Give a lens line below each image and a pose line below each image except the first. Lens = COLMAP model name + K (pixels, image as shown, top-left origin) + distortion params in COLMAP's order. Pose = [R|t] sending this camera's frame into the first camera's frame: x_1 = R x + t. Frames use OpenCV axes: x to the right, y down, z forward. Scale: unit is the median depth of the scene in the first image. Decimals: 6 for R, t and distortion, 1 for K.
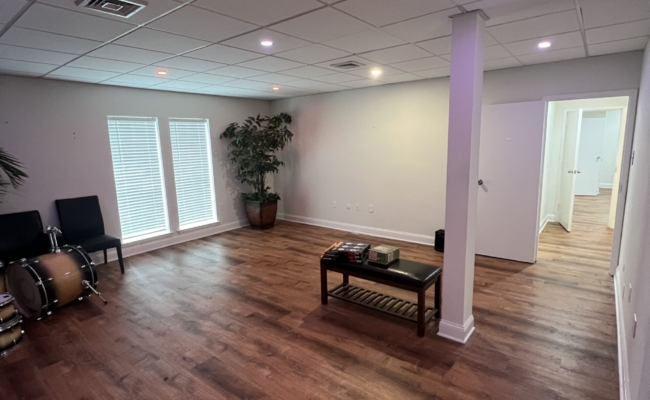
lens RADIAL K [[347.0, 0, 325.5], [0, 347.0, 201.7], [0, 0, 1]] dist [0.008010, 0.000463]
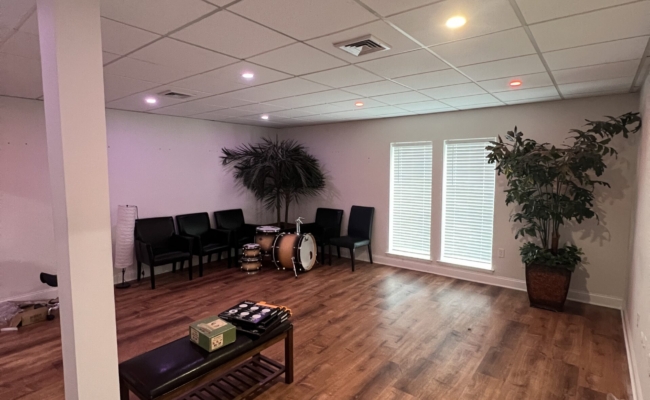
lens RADIAL K [[347.0, 0, 325.5], [0, 347.0, 198.3], [0, 0, 1]] dist [0.008010, 0.000463]
pose [[0.006289, 0.117863, -0.993010, 0.500665], [-0.171011, 0.978528, 0.115061, -0.142165], [0.985249, 0.169092, 0.026310, 0.690099]]
